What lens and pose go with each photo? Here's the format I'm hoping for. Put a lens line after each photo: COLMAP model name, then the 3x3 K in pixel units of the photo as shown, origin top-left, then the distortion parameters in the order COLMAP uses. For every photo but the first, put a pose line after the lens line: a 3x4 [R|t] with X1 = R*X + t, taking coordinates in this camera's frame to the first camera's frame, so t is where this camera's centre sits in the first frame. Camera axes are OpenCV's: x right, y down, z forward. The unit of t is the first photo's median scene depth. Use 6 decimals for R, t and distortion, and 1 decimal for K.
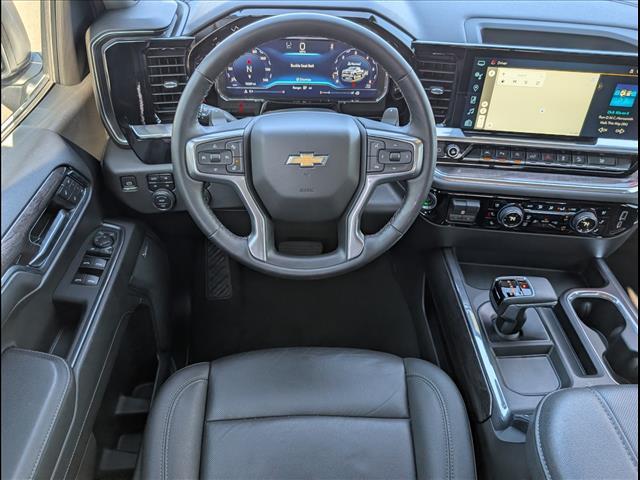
lens RADIAL K [[506.9, 0, 320.0], [0, 506.9, 240.0], [0, 0, 1]] dist [-0.003816, -0.002816]
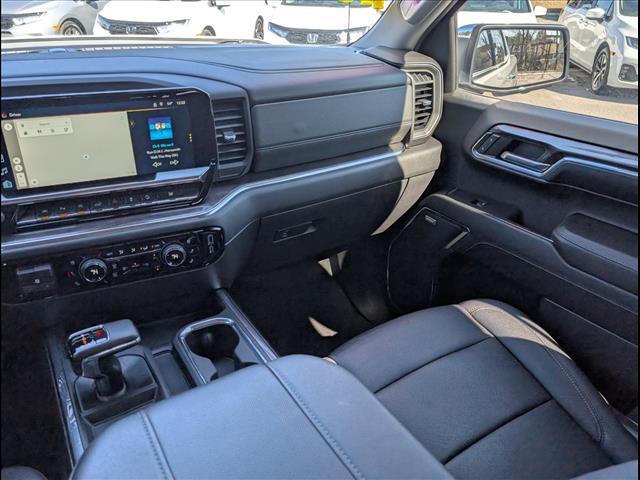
lens RADIAL K [[506.9, 0, 320.0], [0, 506.9, 240.0], [0, 0, 1]] dist [-0.003816, -0.002816]
pose [[0.859079, -0.242078, 0.450978, 0.341135], [0.332295, 0.933939, -0.131675, 0.166530], [-0.389310, 0.262977, 0.882769, 0.011995]]
